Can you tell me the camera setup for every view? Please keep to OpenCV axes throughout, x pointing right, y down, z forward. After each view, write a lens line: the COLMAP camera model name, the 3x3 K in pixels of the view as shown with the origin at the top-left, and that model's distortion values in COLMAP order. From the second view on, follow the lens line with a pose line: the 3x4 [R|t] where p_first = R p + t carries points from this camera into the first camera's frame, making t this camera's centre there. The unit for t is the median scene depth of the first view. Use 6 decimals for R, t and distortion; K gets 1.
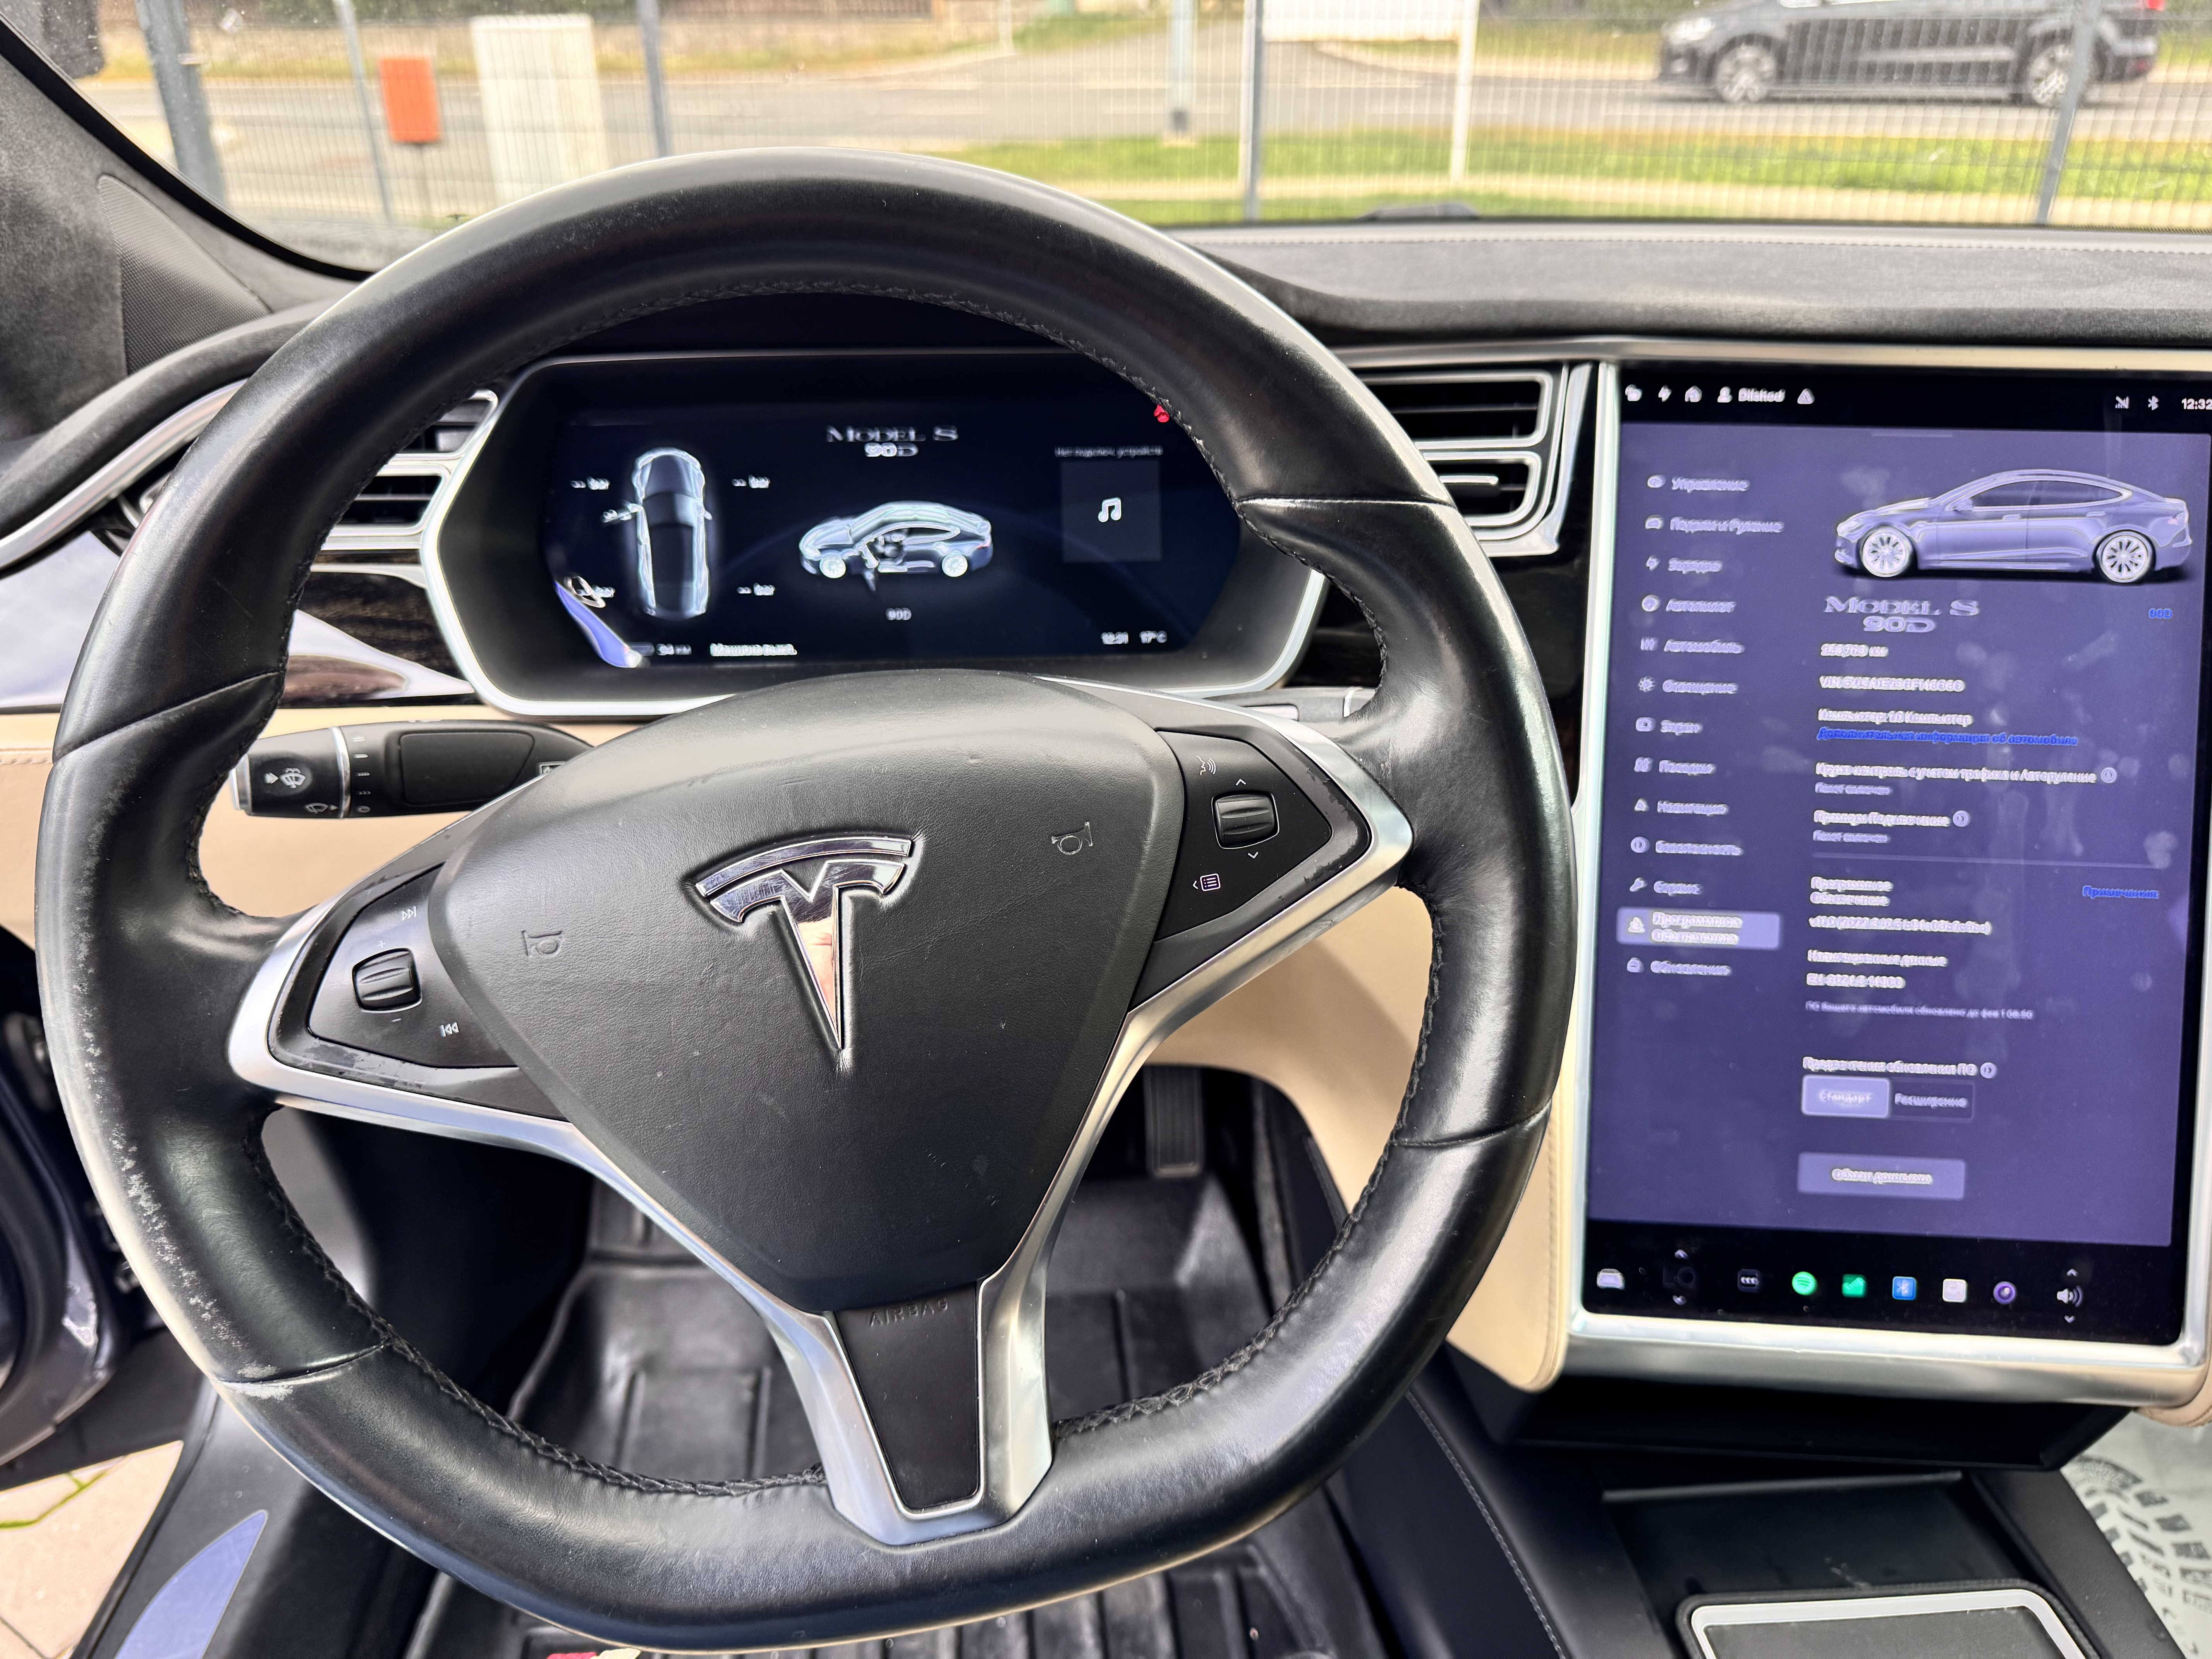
lens RADIAL K [[1592.0, 0, 1096.7], [0, 1592.0, 811.8], [0, 0, 1]] dist [0.038436, -0.043356]
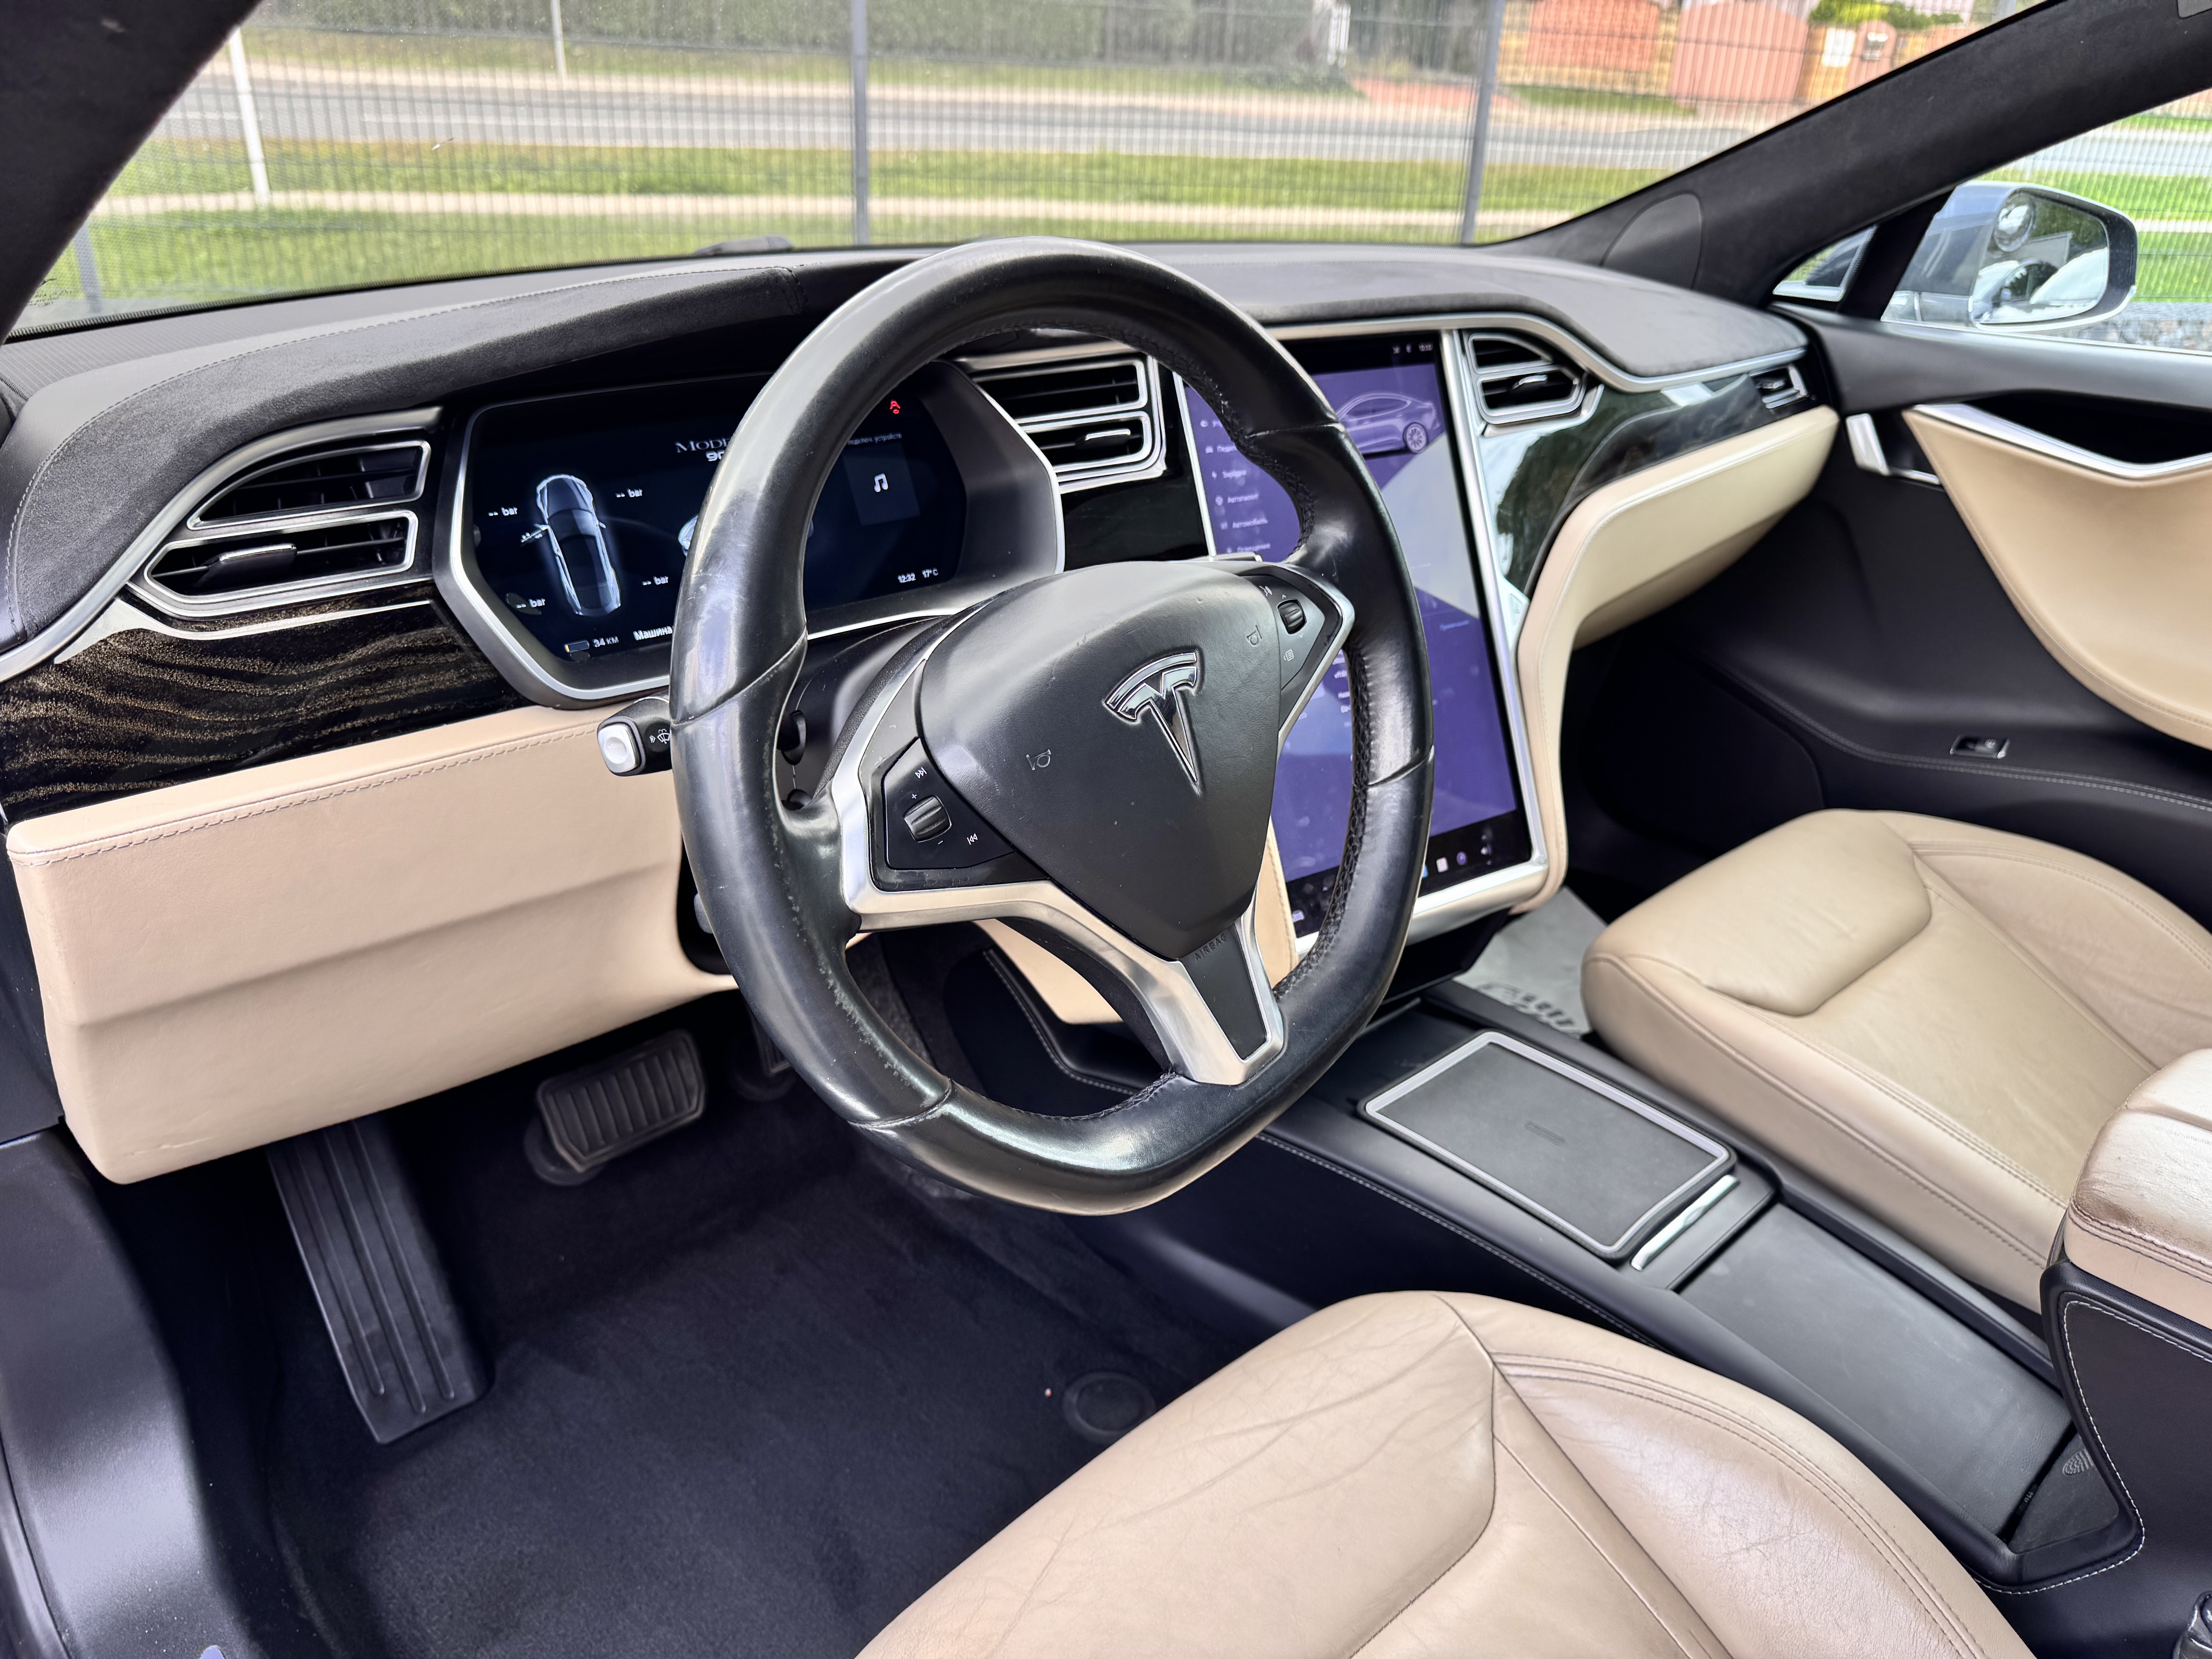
lens RADIAL K [[1592.0, 0, 1097.5], [0, 1592.0, 843.5], [0, 0, 1]] dist [0.038436, -0.043356]
pose [[0.764303, -0.251123, 0.593951, -0.773564], [0.242649, 0.965361, 0.095911, 0.018579], [-0.597463, 0.070817, 0.798763, -0.160209]]
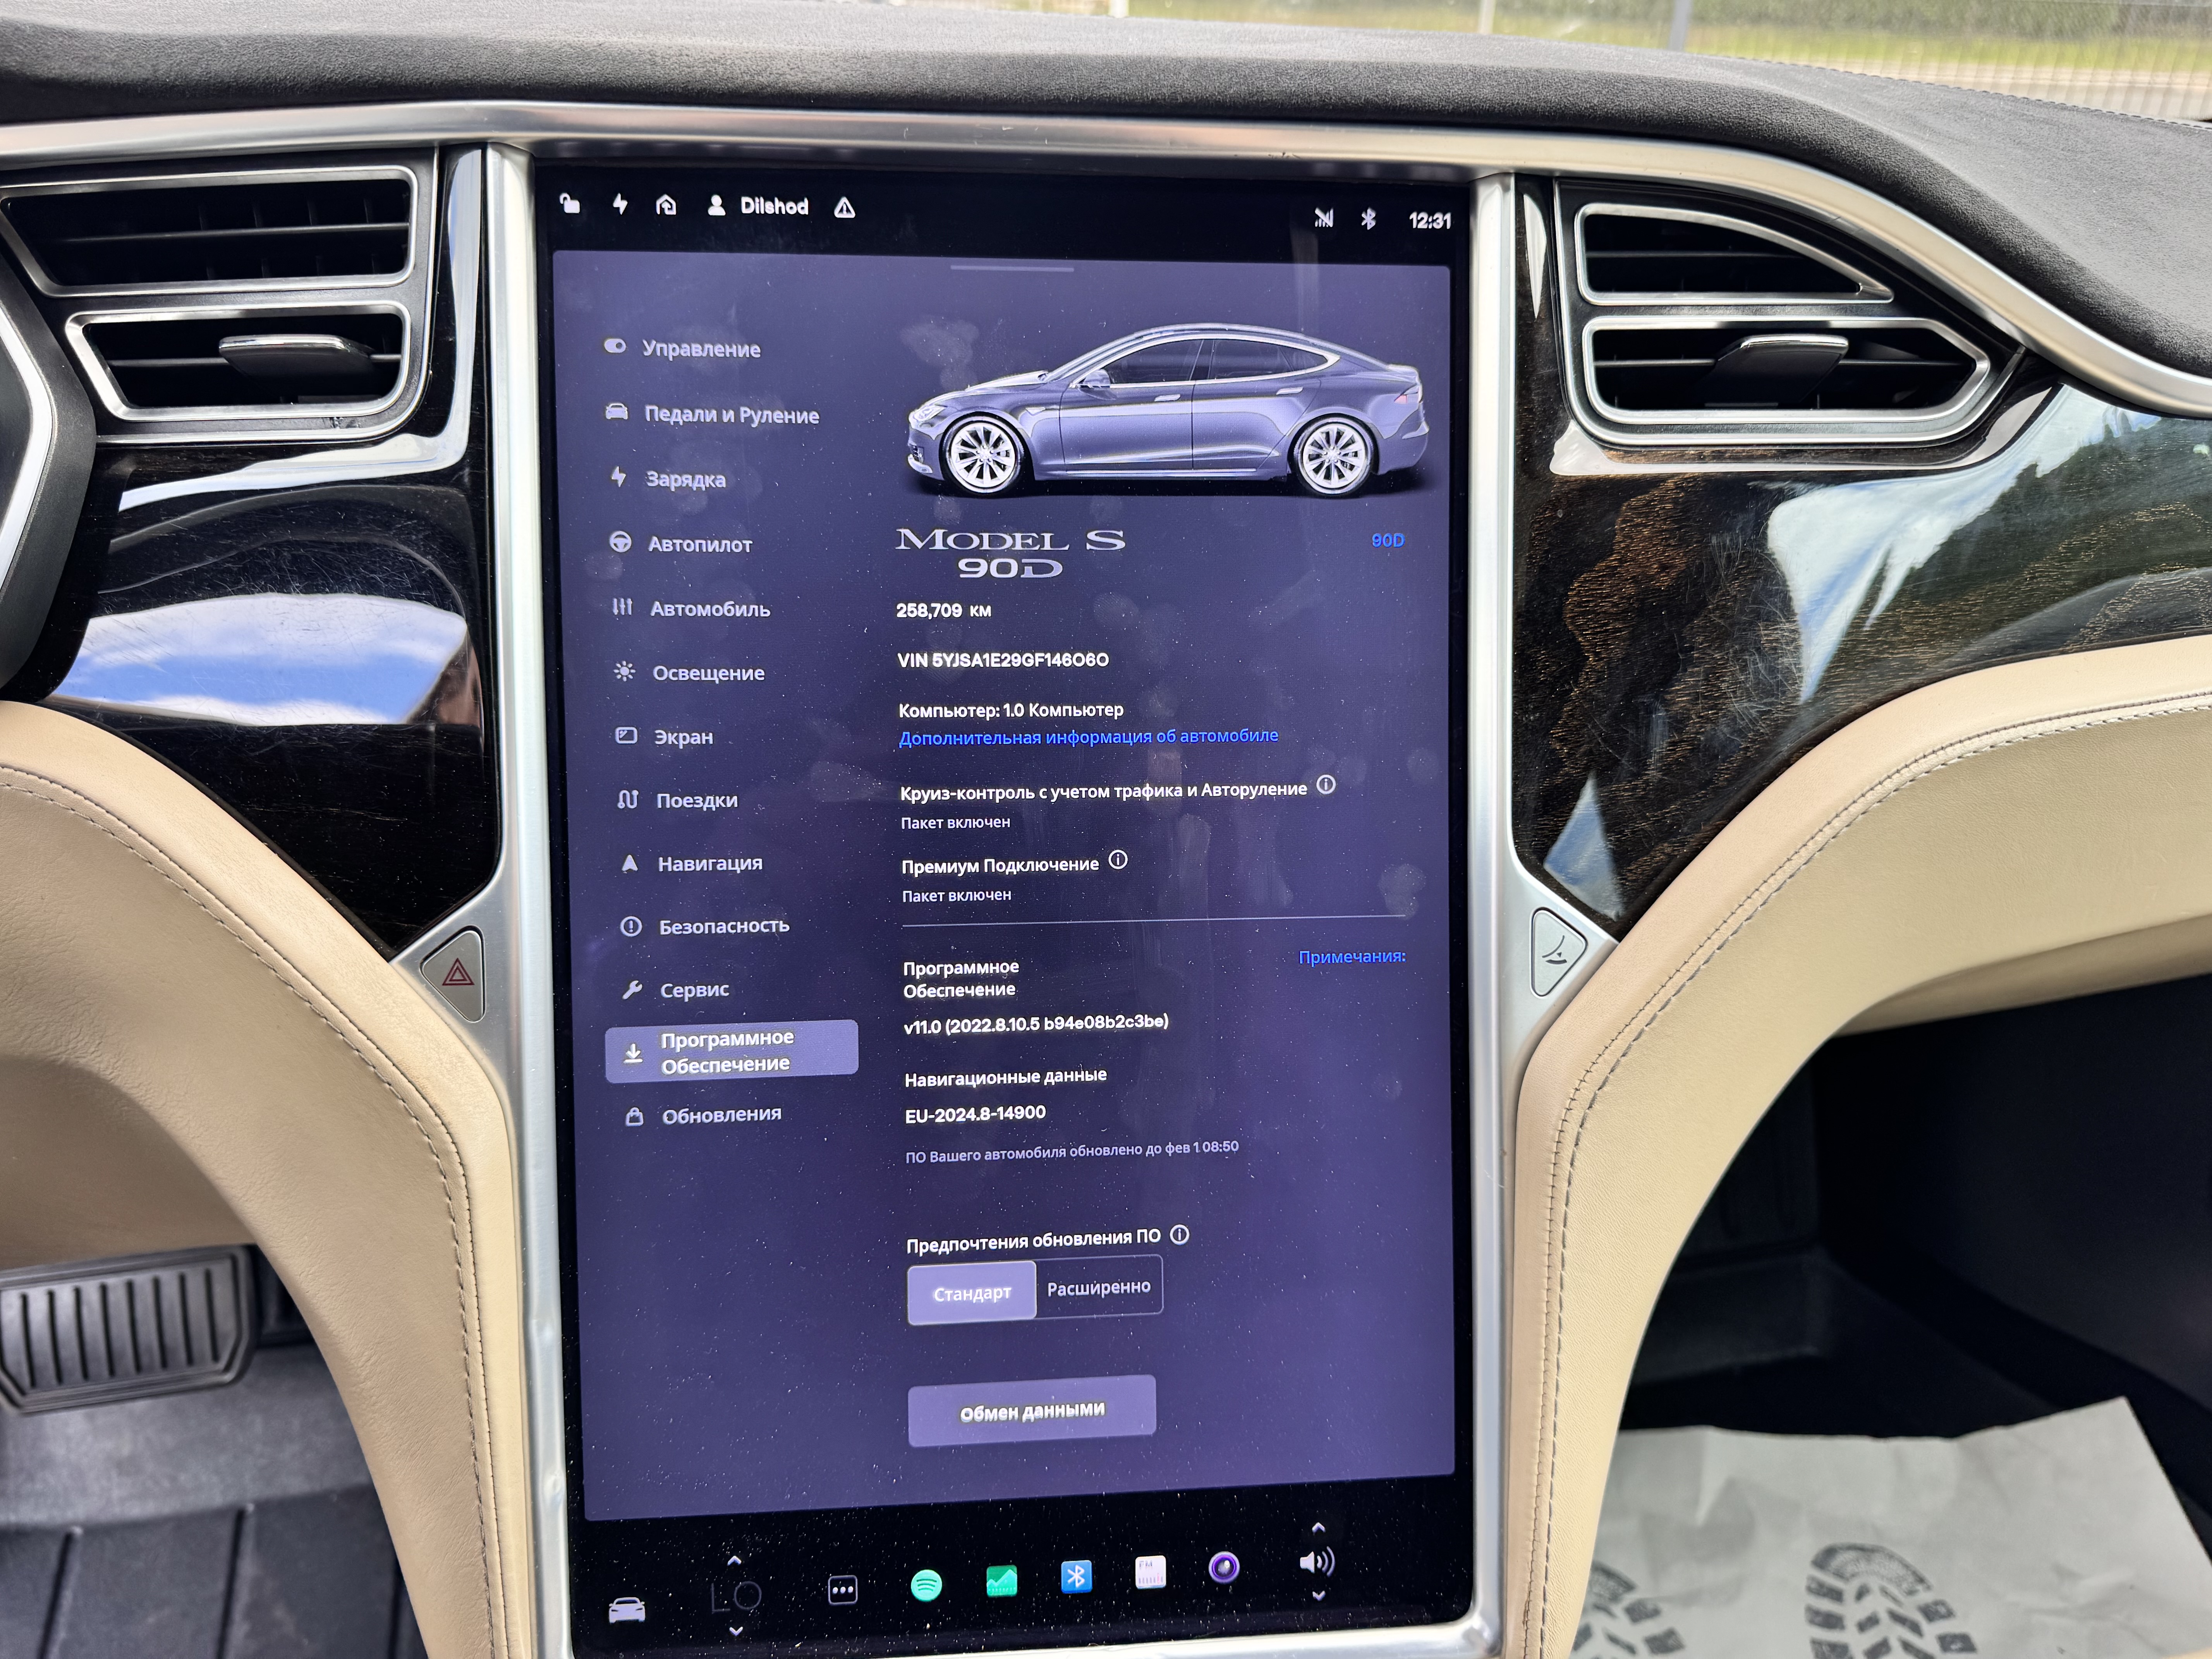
lens RADIAL K [[1592.0, 0, 1033.2], [0, 1592.0, 836.6], [0, 0, 1]] dist [0.038436, -0.043356]
pose [[0.989442, -0.049300, 0.136289, 0.415393], [0.047190, 0.998711, 0.018671, -0.019194], [-0.137034, -0.012042, 0.990493, 0.356714]]
